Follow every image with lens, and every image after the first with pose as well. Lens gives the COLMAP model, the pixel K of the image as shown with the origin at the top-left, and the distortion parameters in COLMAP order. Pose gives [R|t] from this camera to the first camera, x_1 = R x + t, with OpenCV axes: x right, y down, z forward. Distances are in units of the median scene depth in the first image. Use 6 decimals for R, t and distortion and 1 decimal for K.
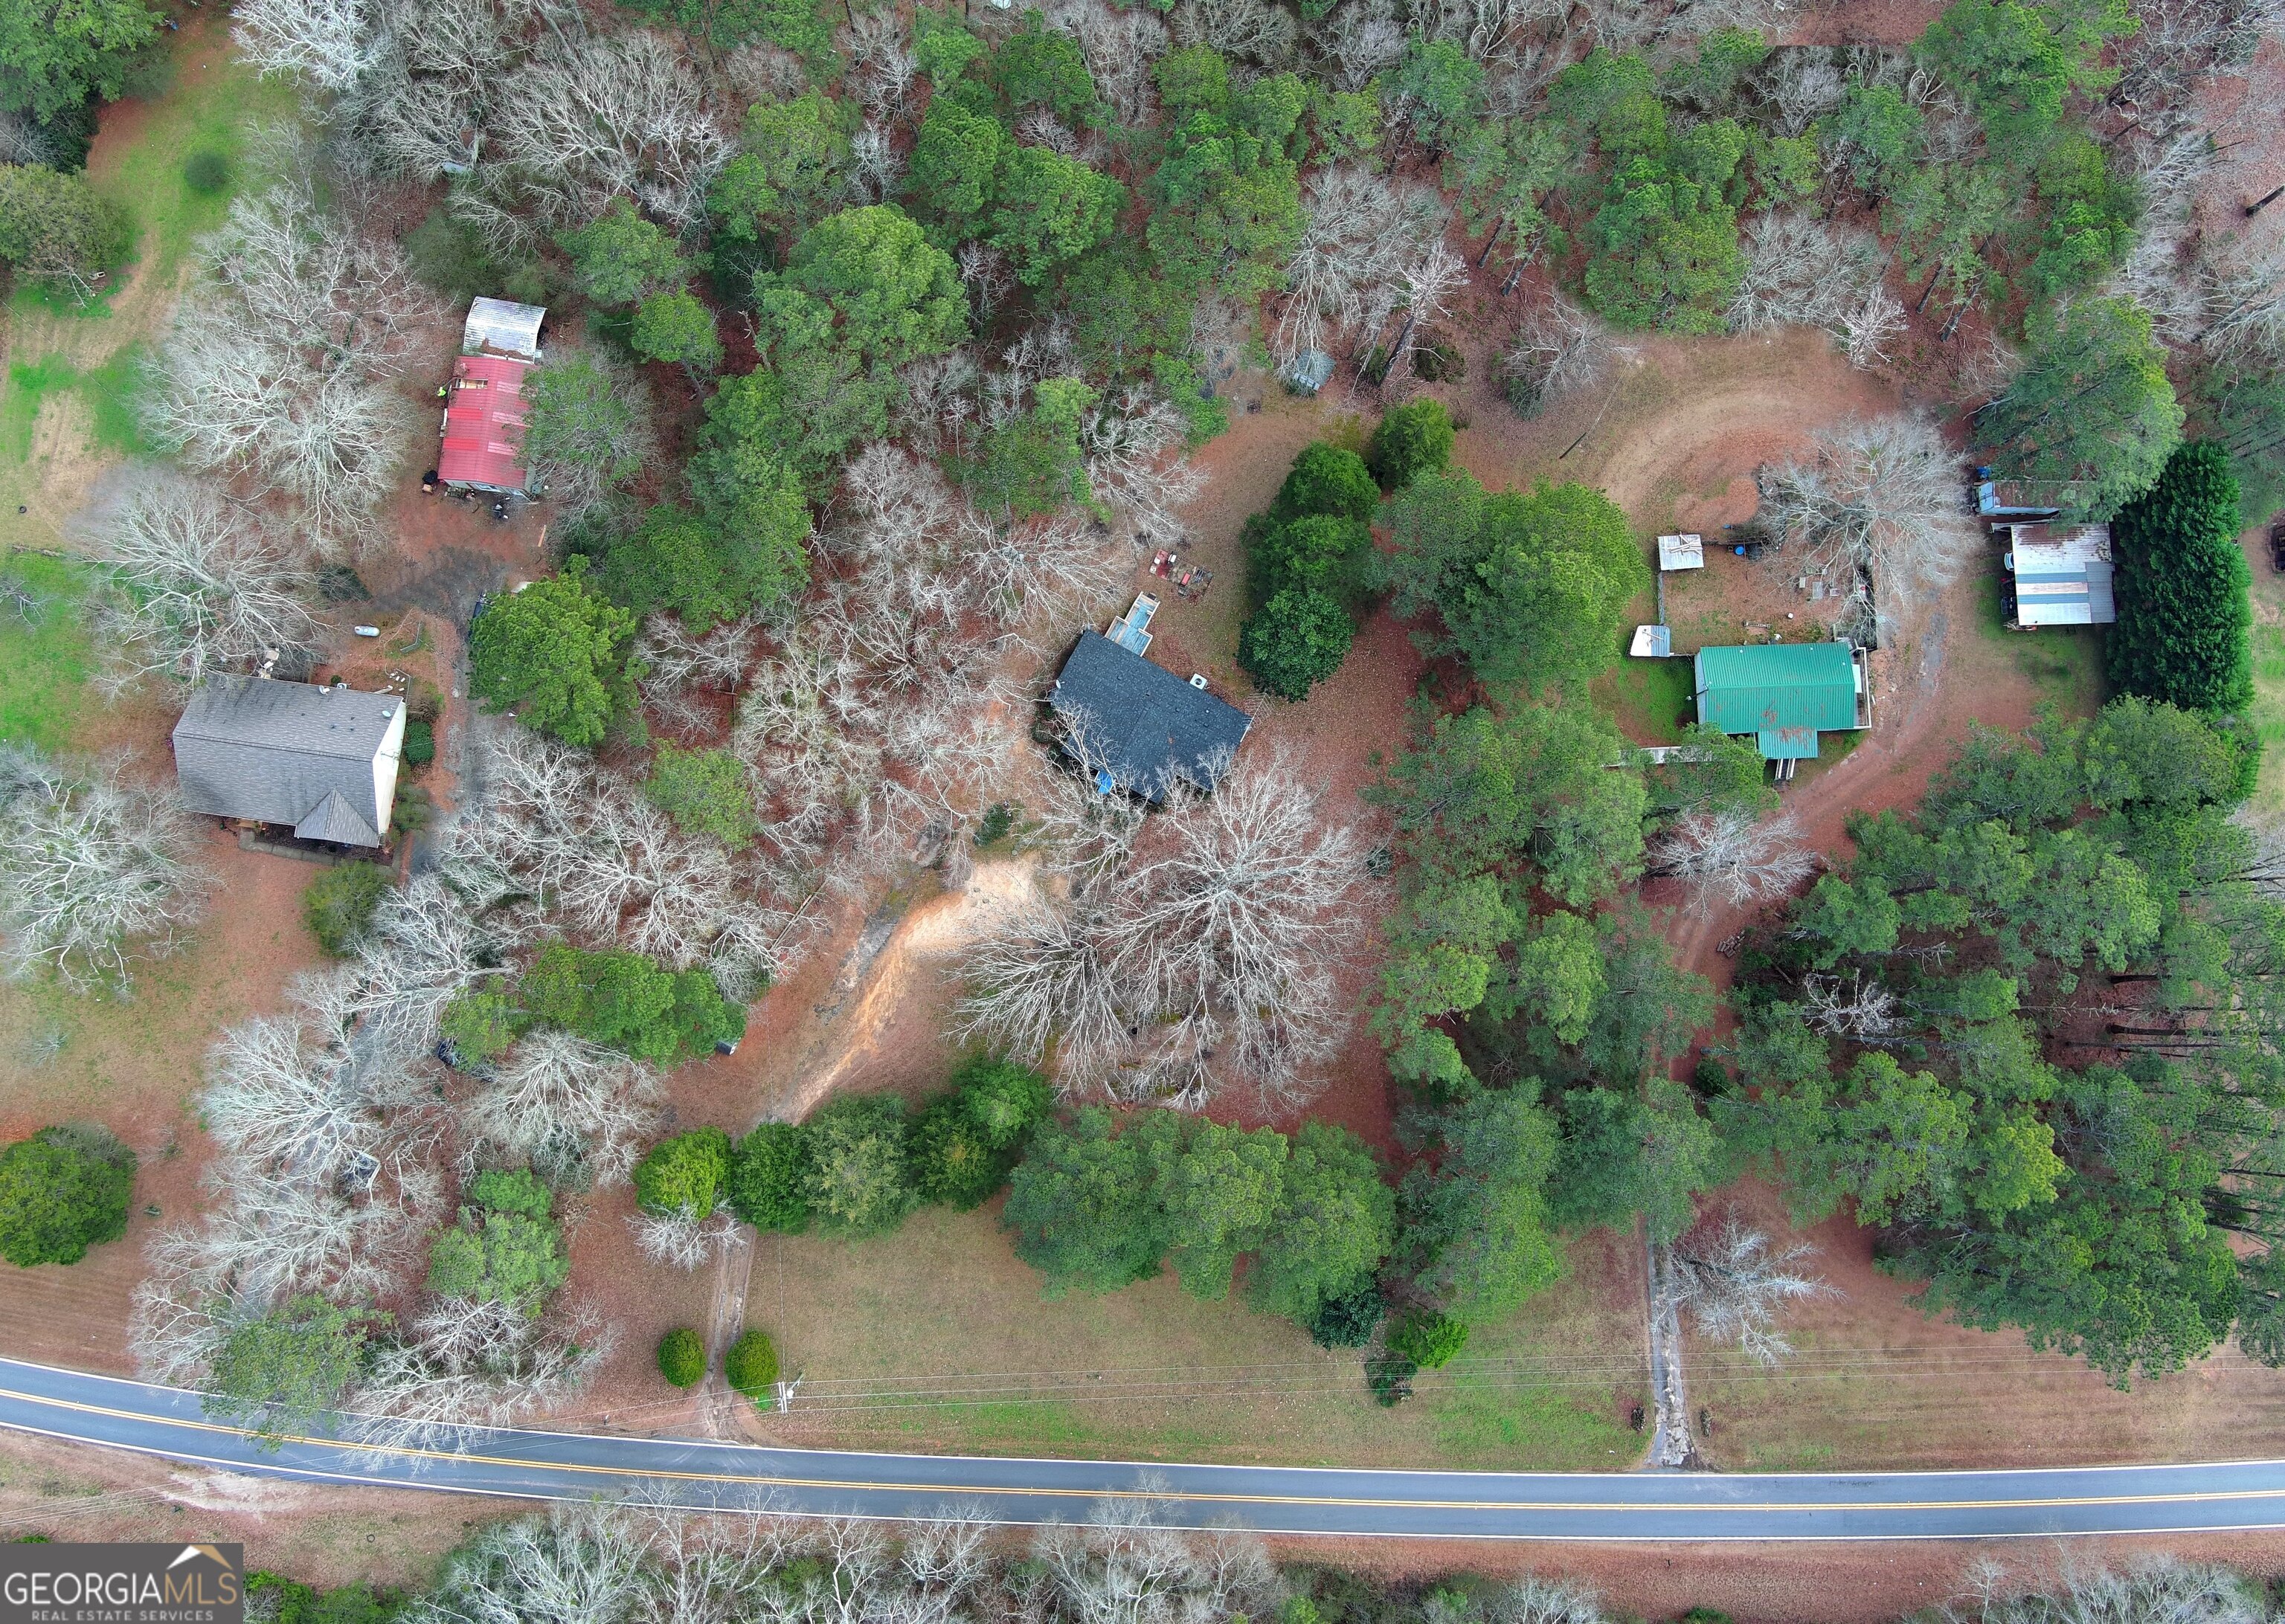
lens RADIAL K [[2008.9, 0, 1143.0], [0, 2008.9, 812.4], [0, 0, 1]] dist [0.005209, 0.000597]
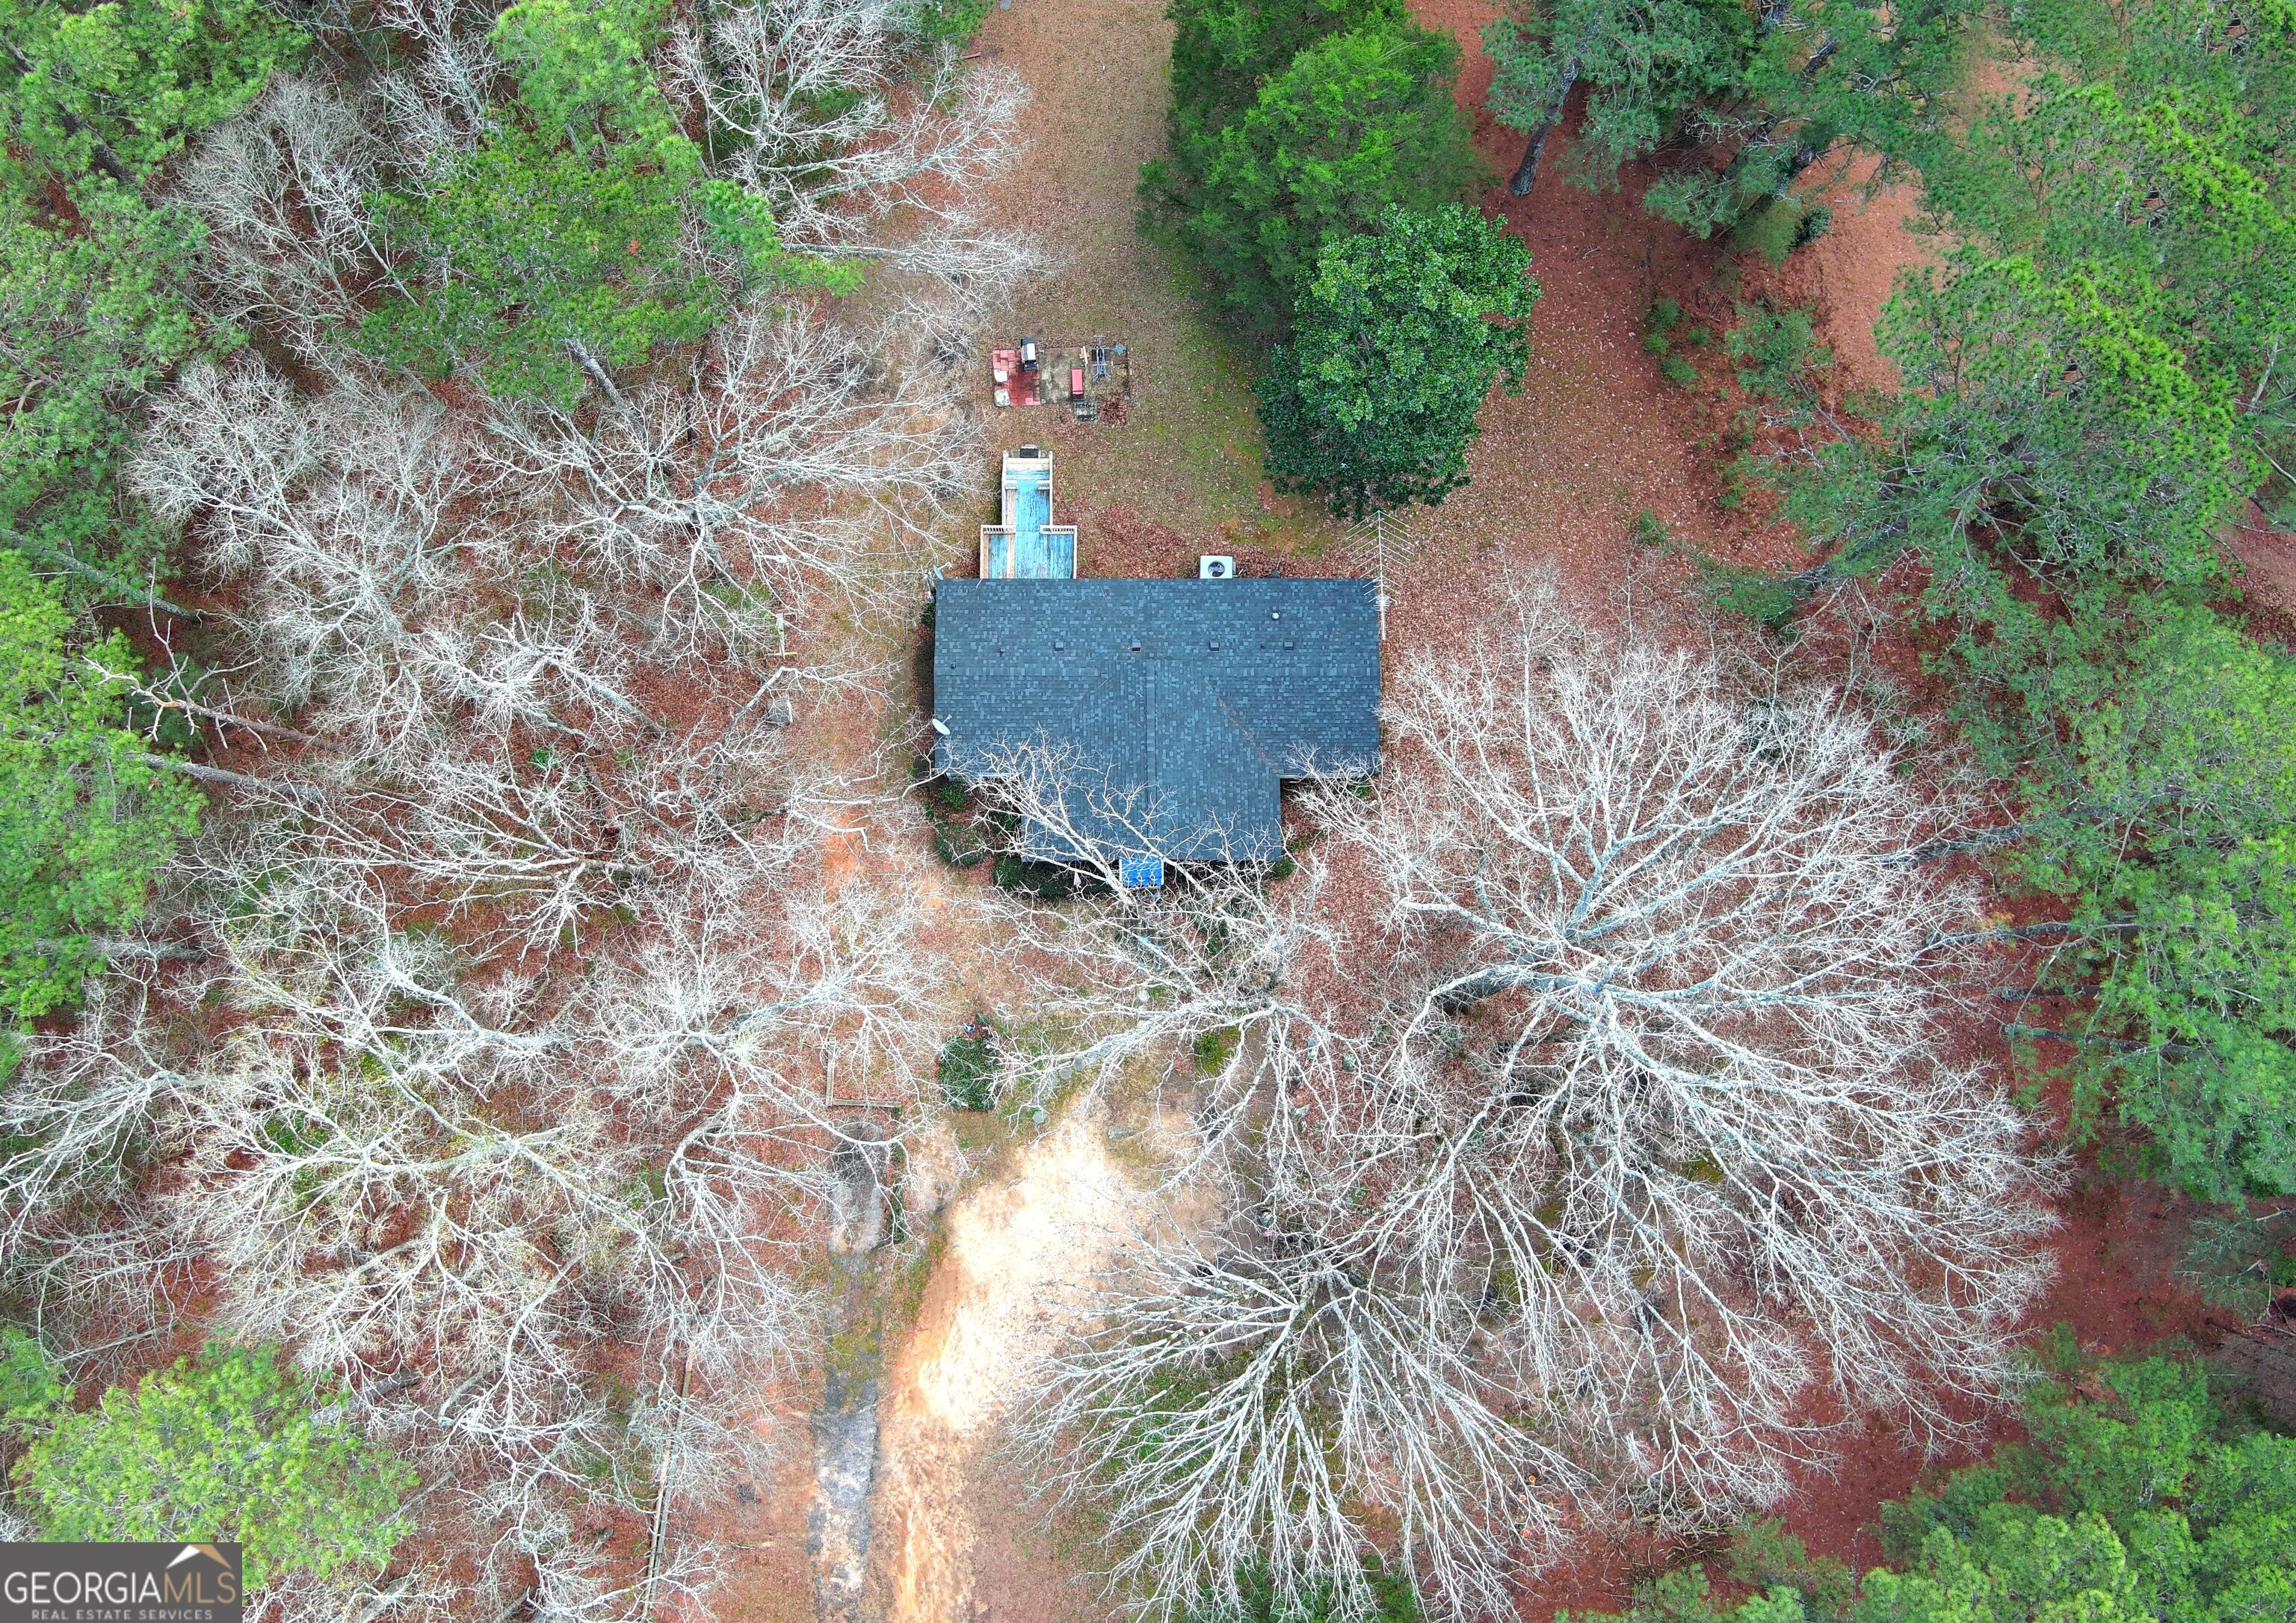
lens RADIAL K [[2019.1, 0, 1146.7], [0, 2019.1, 810.3], [0, 0, 1]] dist [0.005209, 0.000597]
pose [[0.876159, -0.480783, 0.034546, -0.028424], [0.480211, 0.876829, 0.023845, -0.038228], [-0.041755, -0.004303, 0.999119, 0.587996]]
